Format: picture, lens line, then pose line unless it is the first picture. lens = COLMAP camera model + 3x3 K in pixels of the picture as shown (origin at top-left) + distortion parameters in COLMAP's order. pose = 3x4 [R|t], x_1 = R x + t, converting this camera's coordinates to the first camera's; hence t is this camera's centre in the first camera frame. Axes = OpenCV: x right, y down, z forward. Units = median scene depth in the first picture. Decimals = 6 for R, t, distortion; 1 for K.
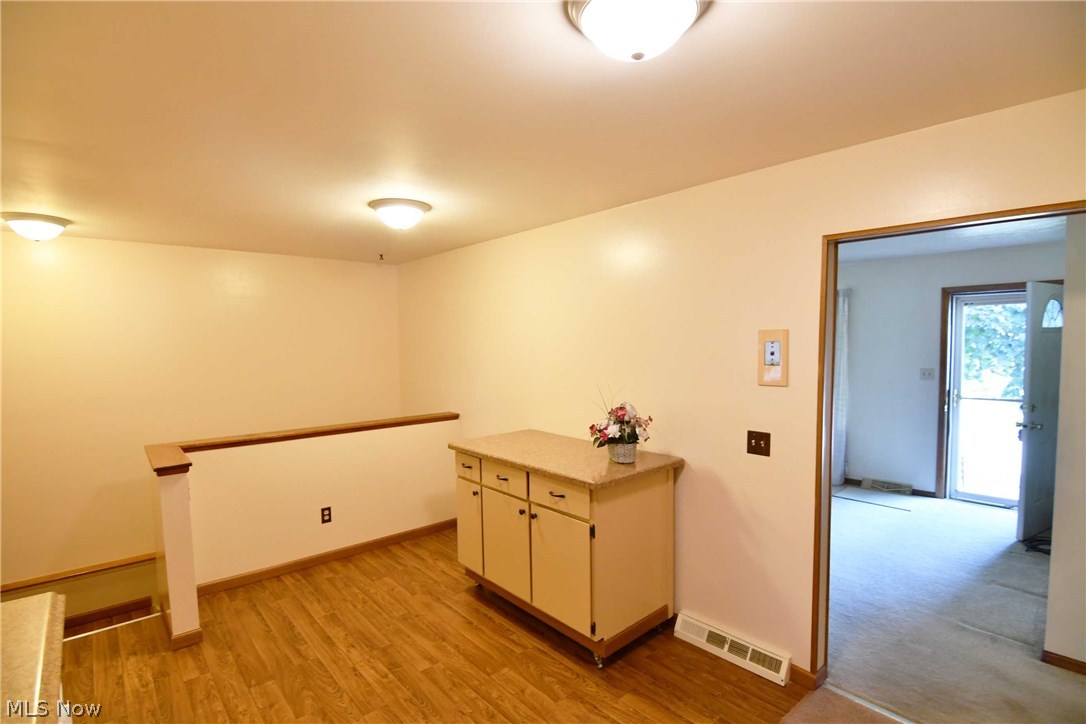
lens RADIAL K [[527.8, 0, 541.7], [0, 527.8, 363.8], [0, 0, 1]] dist [-0.011929, -0.005609]
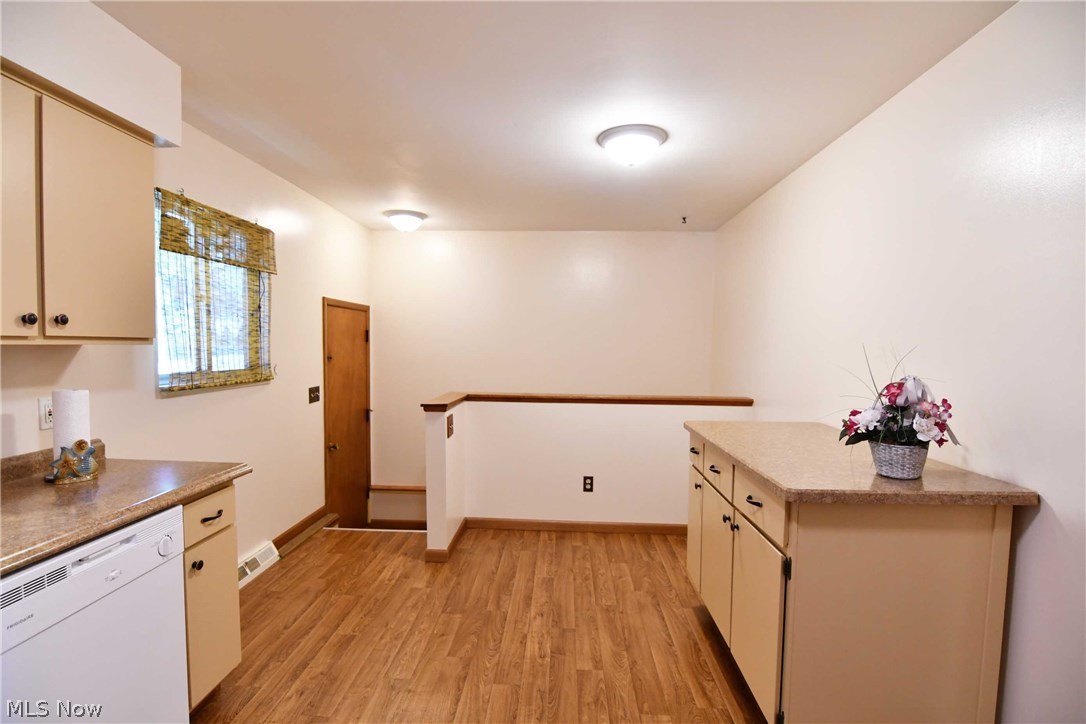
lens RADIAL K [[527.8, 0, 543.3], [0, 527.8, 366.2], [0, 0, 1]] dist [-0.011929, -0.005609]
pose [[0.724170, 0.051690, -0.687681, 0.263825], [-0.053374, 0.998397, 0.018839, 0.072115], [0.687553, 0.023062, 0.725768, 0.298311]]
